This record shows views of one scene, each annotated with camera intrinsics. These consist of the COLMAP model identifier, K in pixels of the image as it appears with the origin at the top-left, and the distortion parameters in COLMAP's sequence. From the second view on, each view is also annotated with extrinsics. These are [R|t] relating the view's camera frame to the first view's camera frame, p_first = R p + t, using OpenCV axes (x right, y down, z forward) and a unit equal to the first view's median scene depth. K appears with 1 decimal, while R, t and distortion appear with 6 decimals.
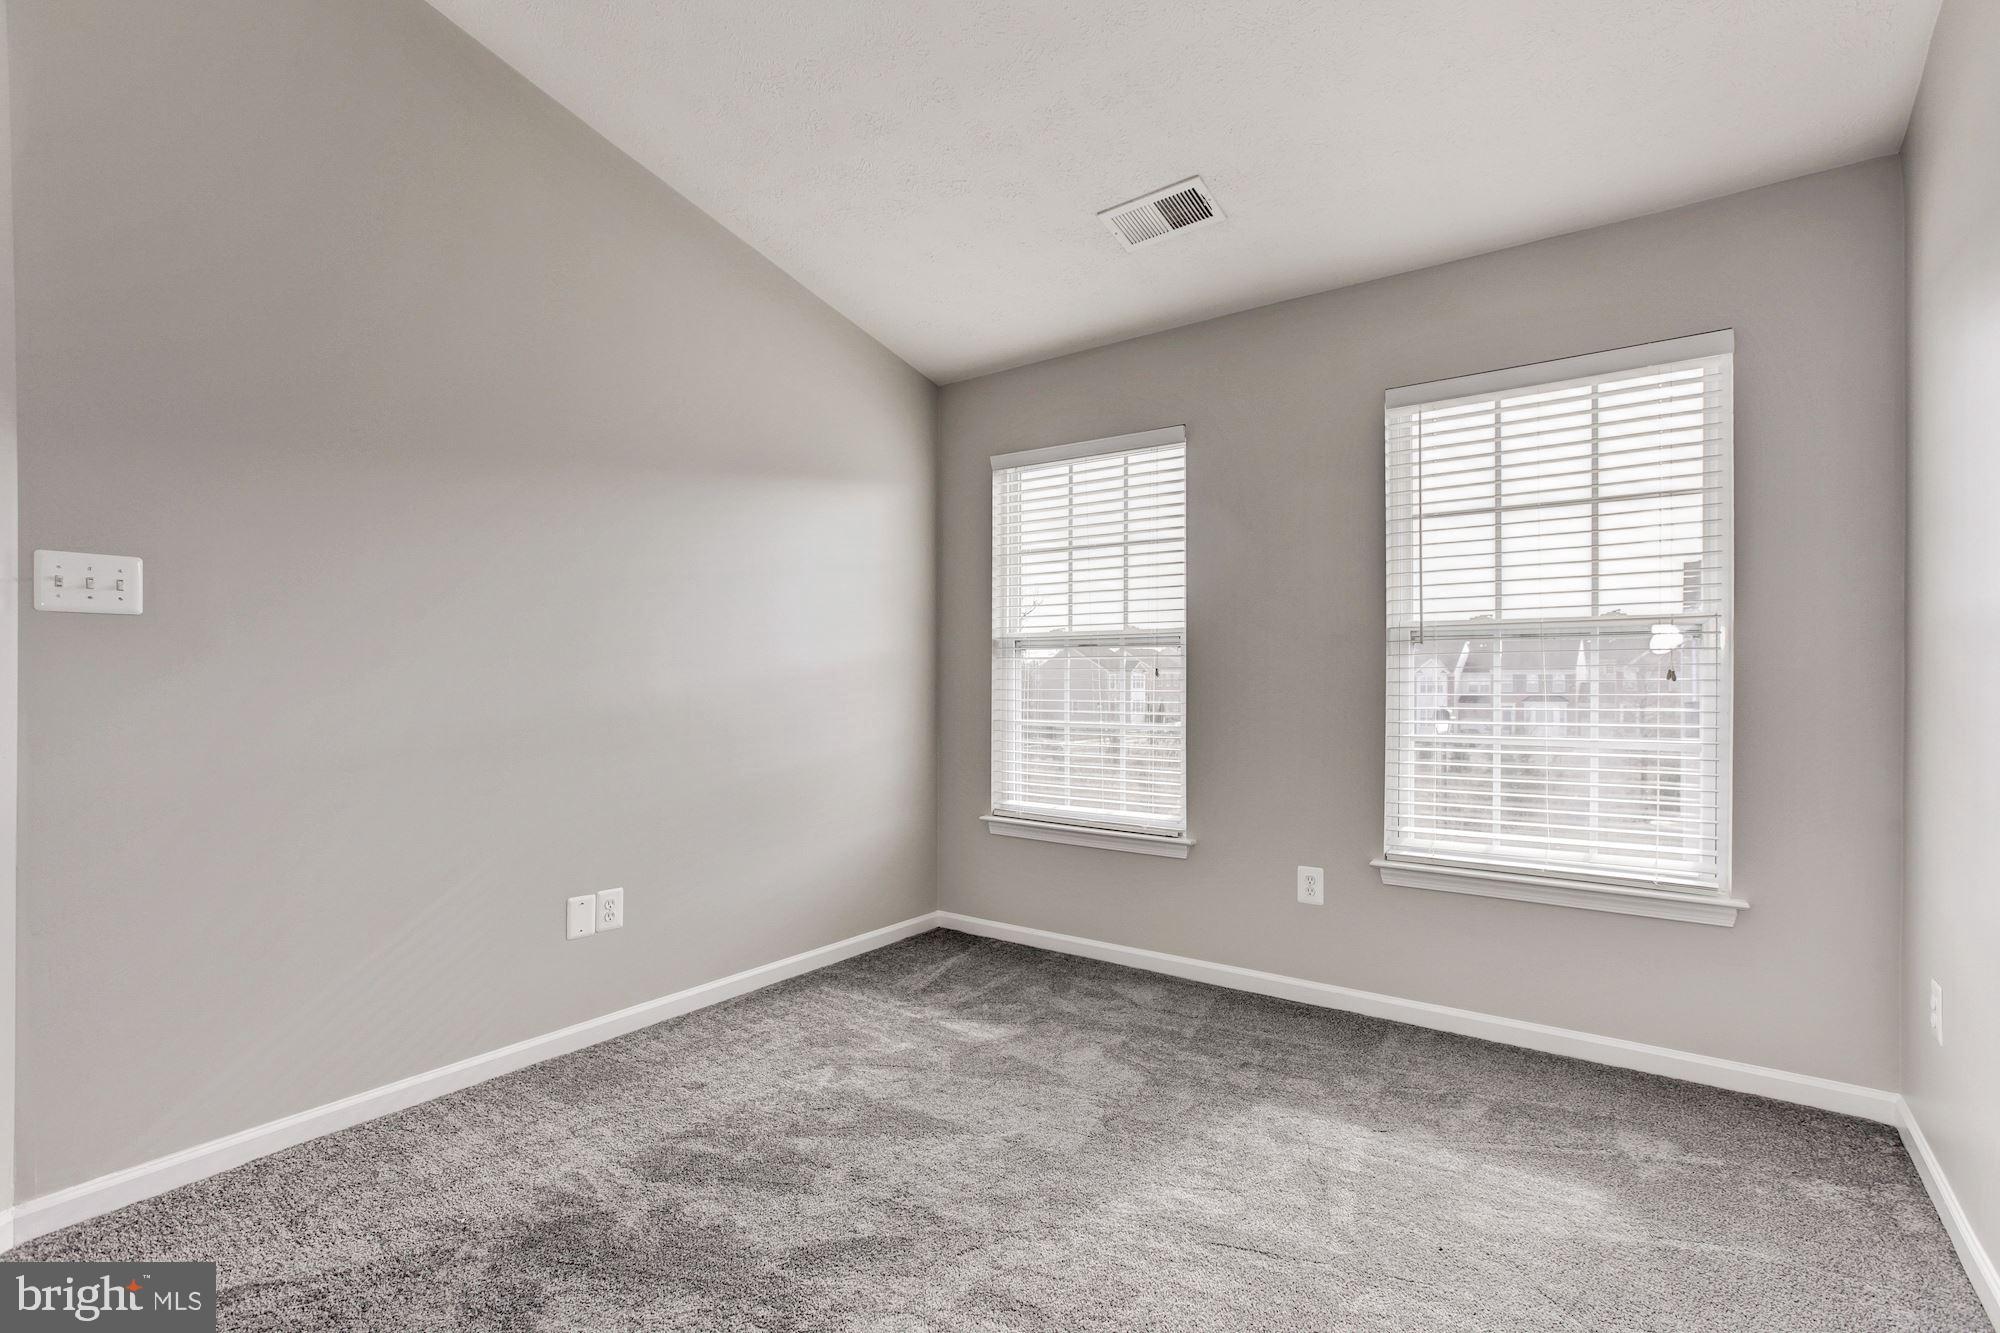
lens RADIAL K [[921.7, 0, 995.4], [0, 921.7, 677.2], [0, 0, 1]] dist [-0.029237, 0.011545]
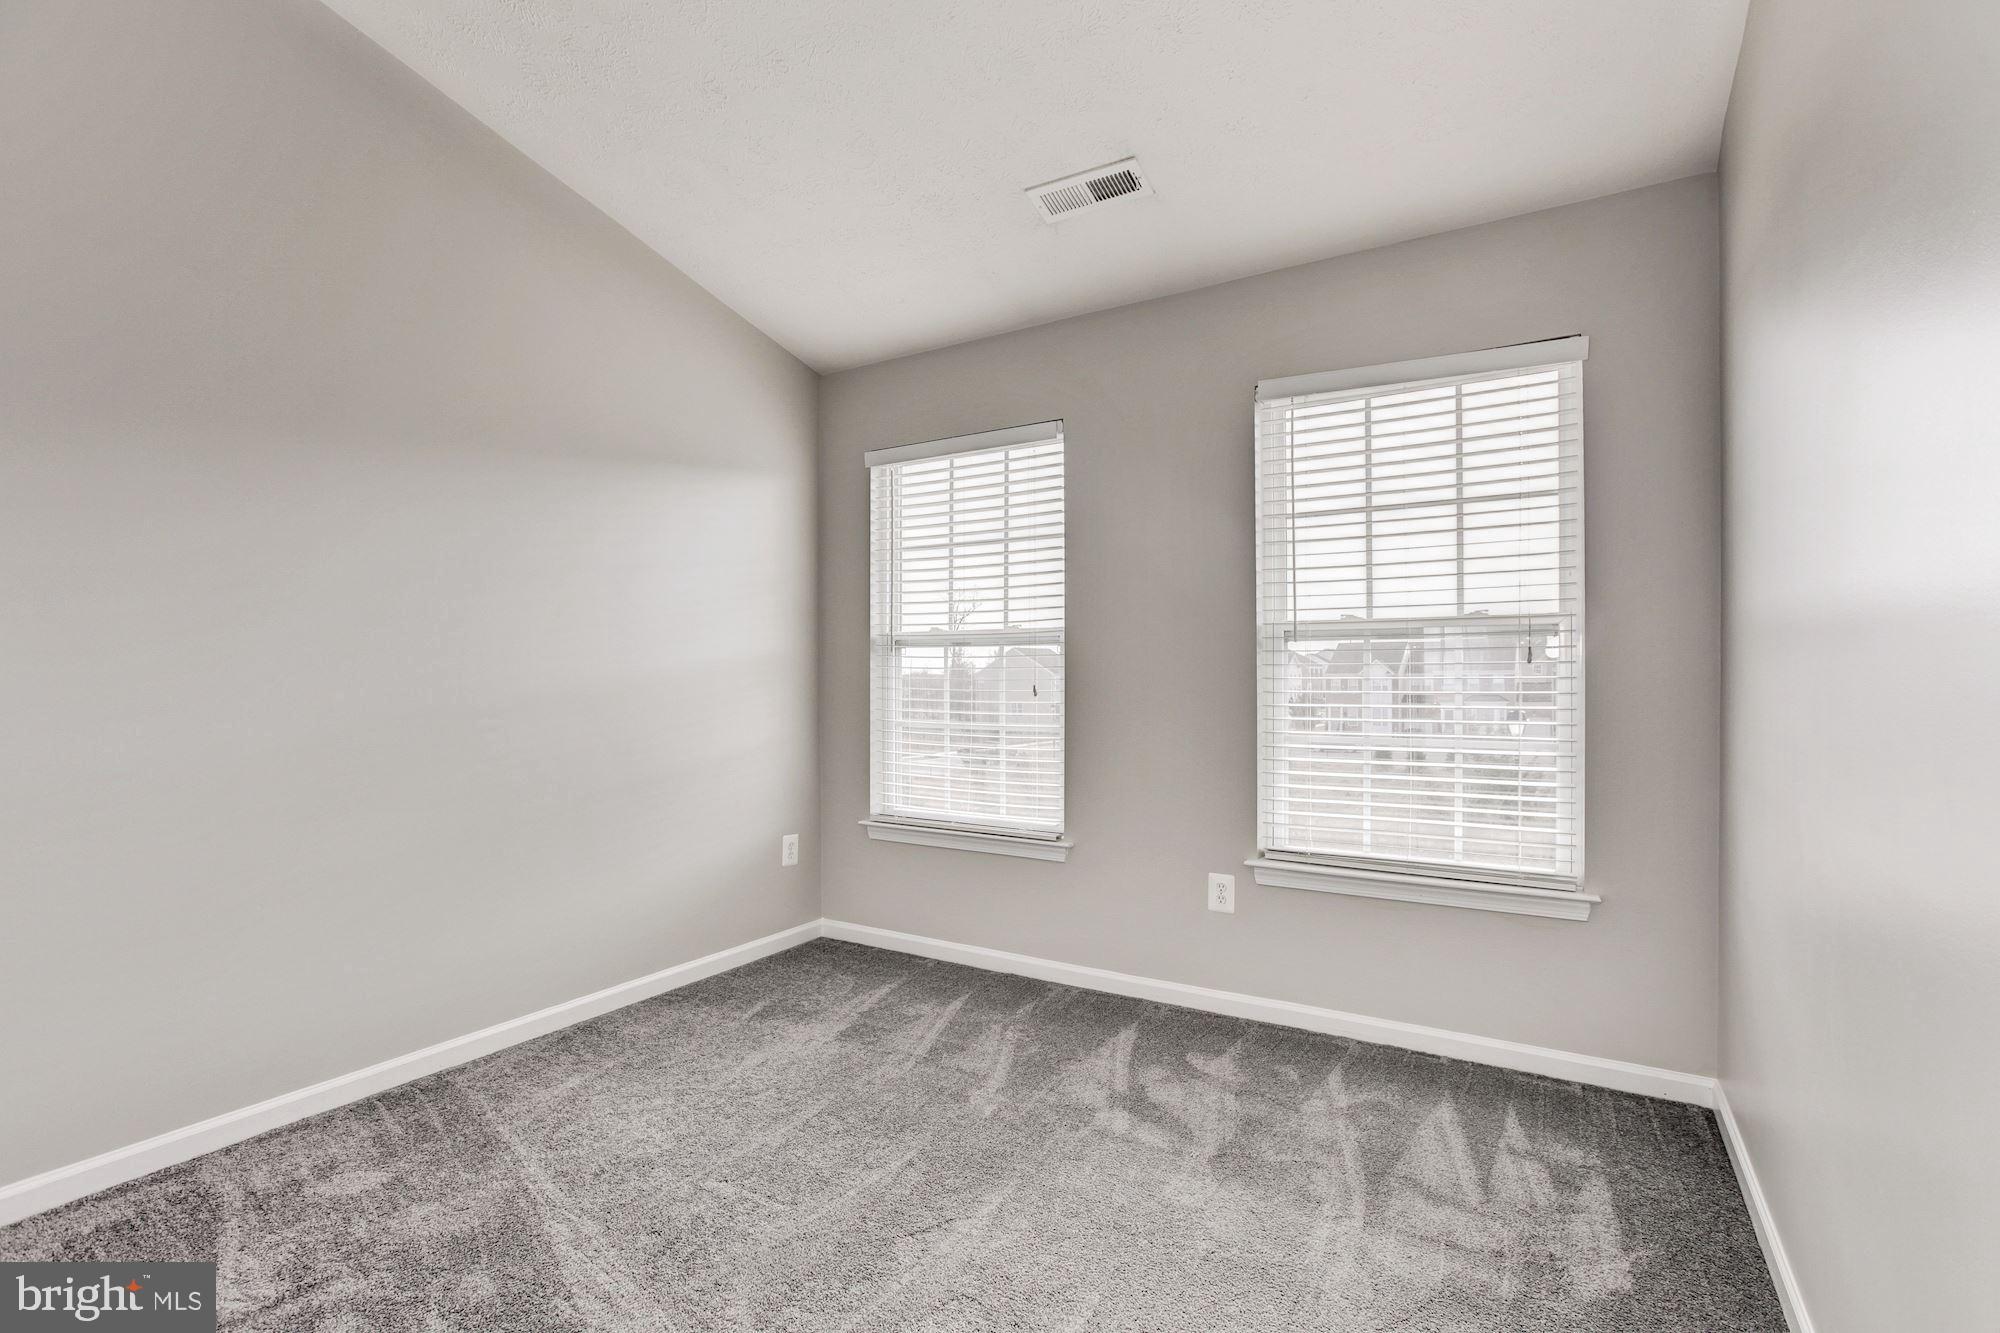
lens RADIAL K [[994.3, 0, 1005.2], [0, 994.3, 667.7], [0, 0, 1]] dist [-0.000298, 0.002329]
pose [[0.998471, -0.002074, 0.055248, 0.082413], [0.002539, 0.999962, -0.008343, -0.000298], [-0.055228, 0.008470, 0.998438, -0.058883]]
